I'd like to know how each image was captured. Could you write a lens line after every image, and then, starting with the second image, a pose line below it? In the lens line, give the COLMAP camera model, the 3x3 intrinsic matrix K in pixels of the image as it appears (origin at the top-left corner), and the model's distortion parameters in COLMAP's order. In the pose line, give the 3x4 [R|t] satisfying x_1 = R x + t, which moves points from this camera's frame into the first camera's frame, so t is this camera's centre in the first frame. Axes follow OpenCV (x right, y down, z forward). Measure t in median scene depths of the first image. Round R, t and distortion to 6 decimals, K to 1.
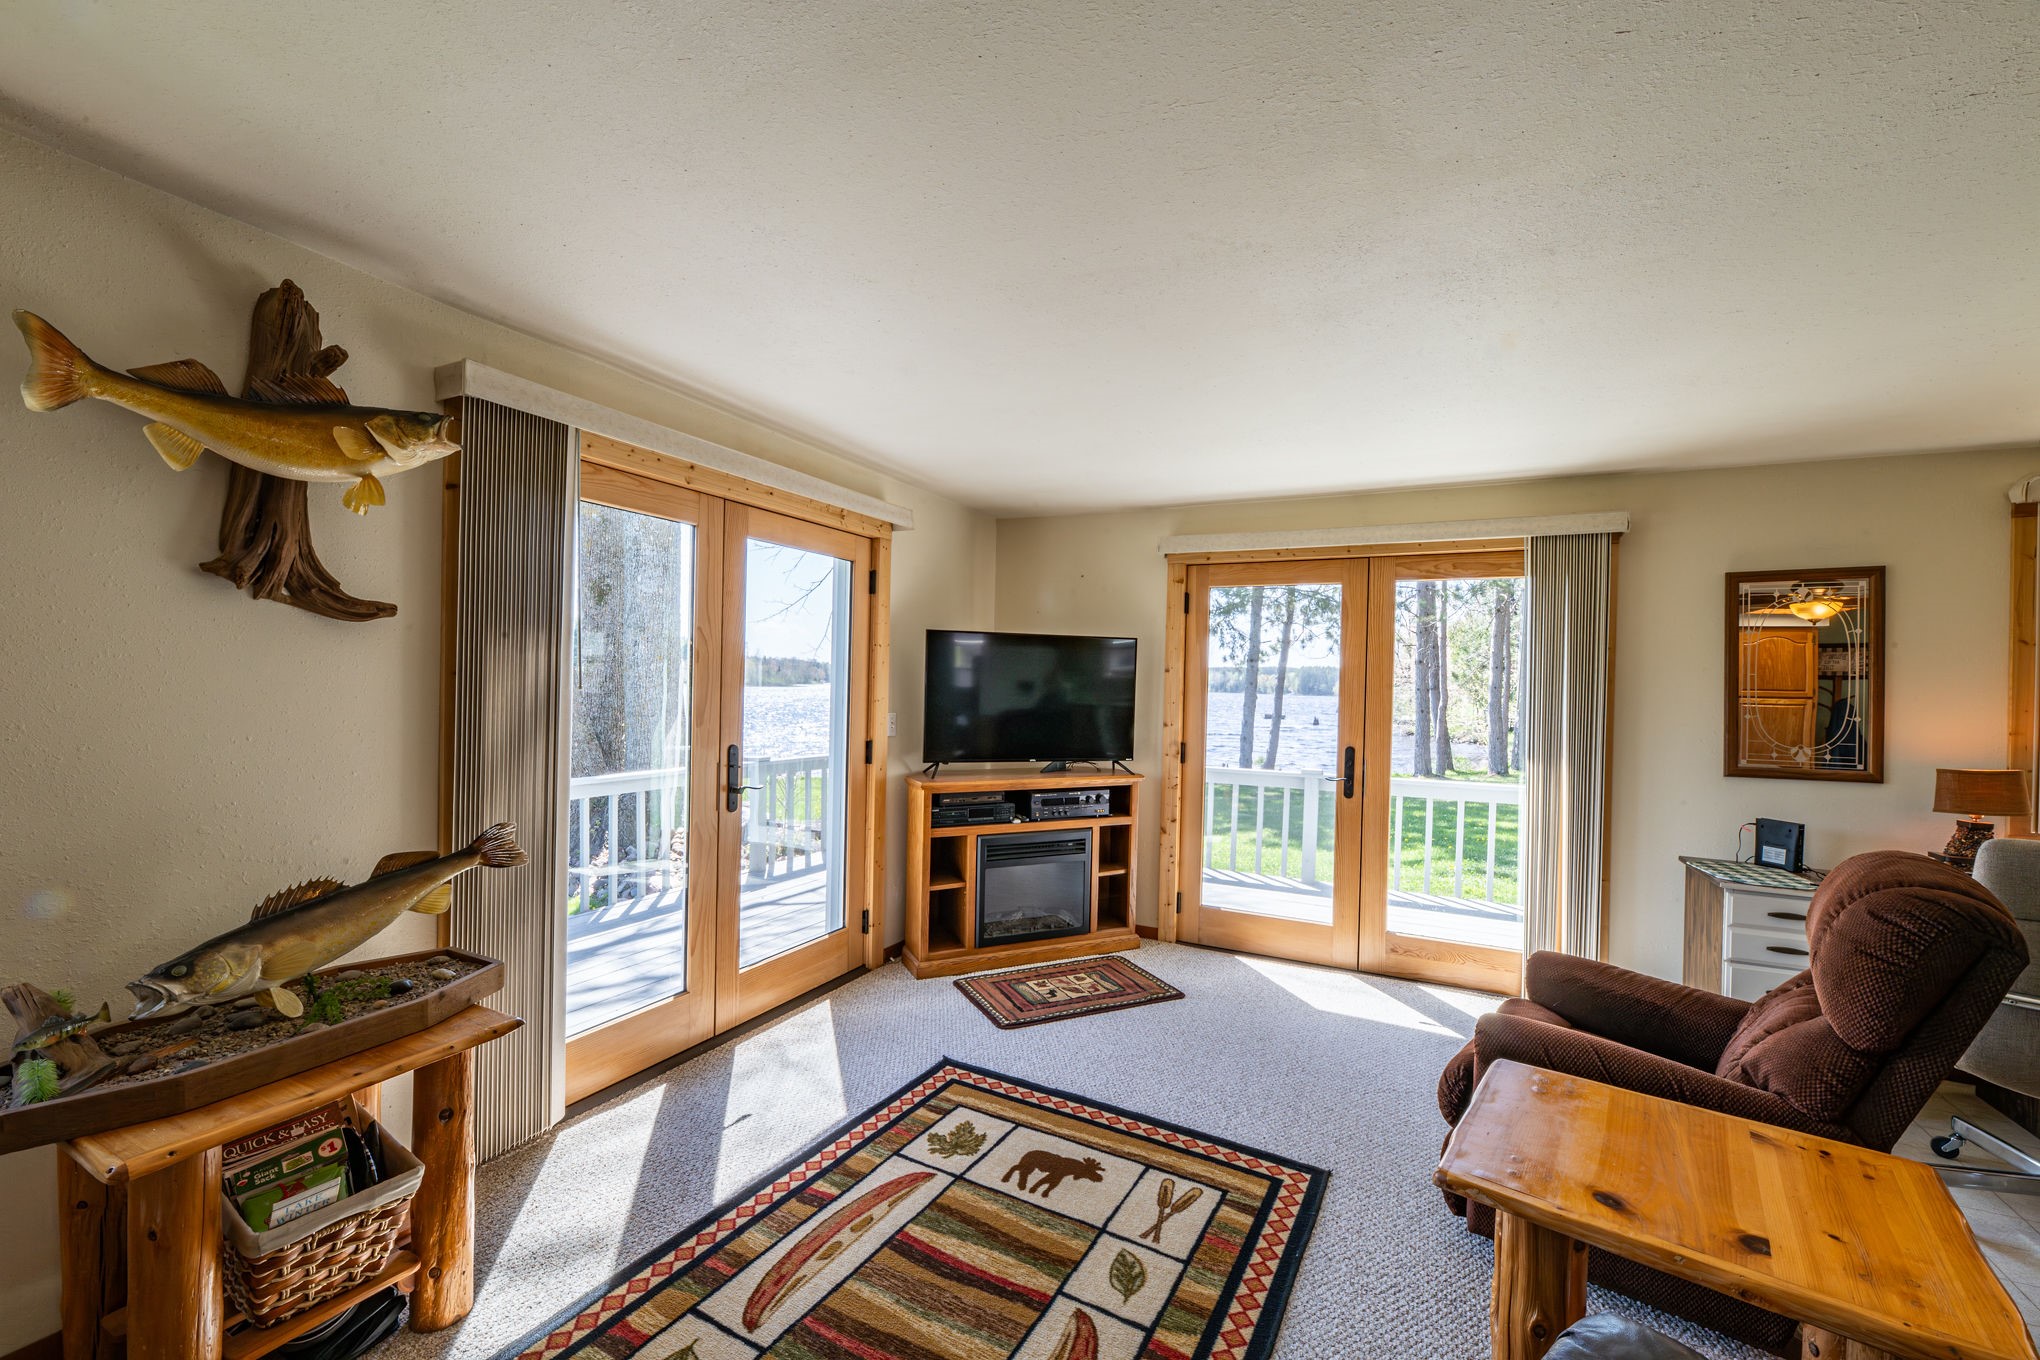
lens RADIAL K [[834.4, 0, 1025.1], [0, 834.4, 692.6], [0, 0, 1]] dist [-0.001312, -0.000324]
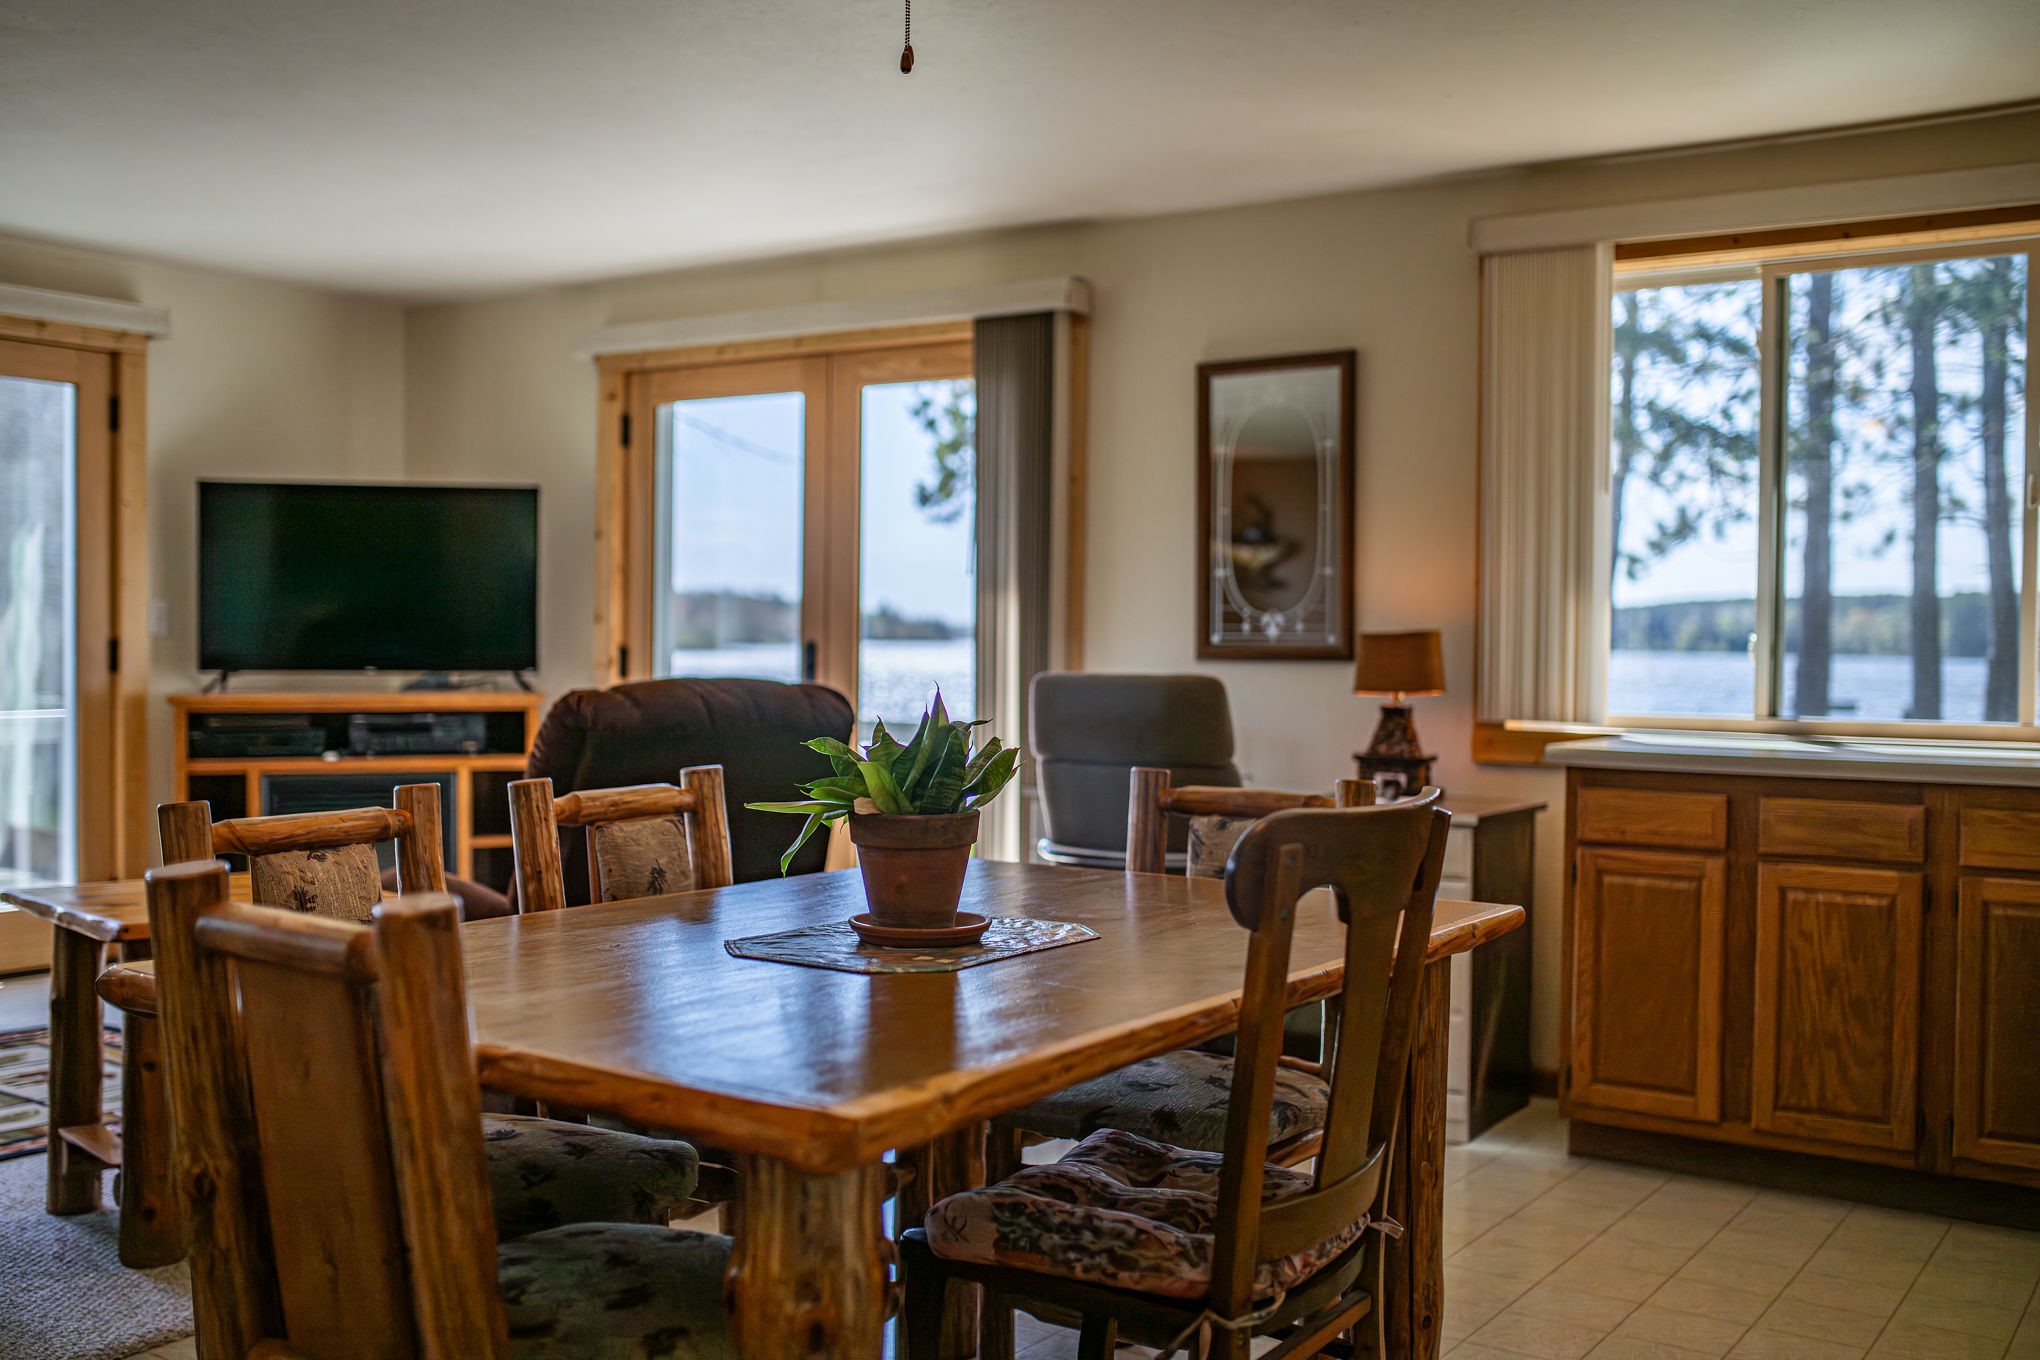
lens RADIAL K [[1999.3, 0, 1017.6], [0, 1999.3, 672.7], [0, 0, 1]] dist [-0.039653, 0.000000]
pose [[0.990034, -0.012010, -0.140317, 0.778371], [0.012535, 0.999917, 0.002858, 0.087901], [0.140271, -0.004589, 0.990102, -0.539457]]
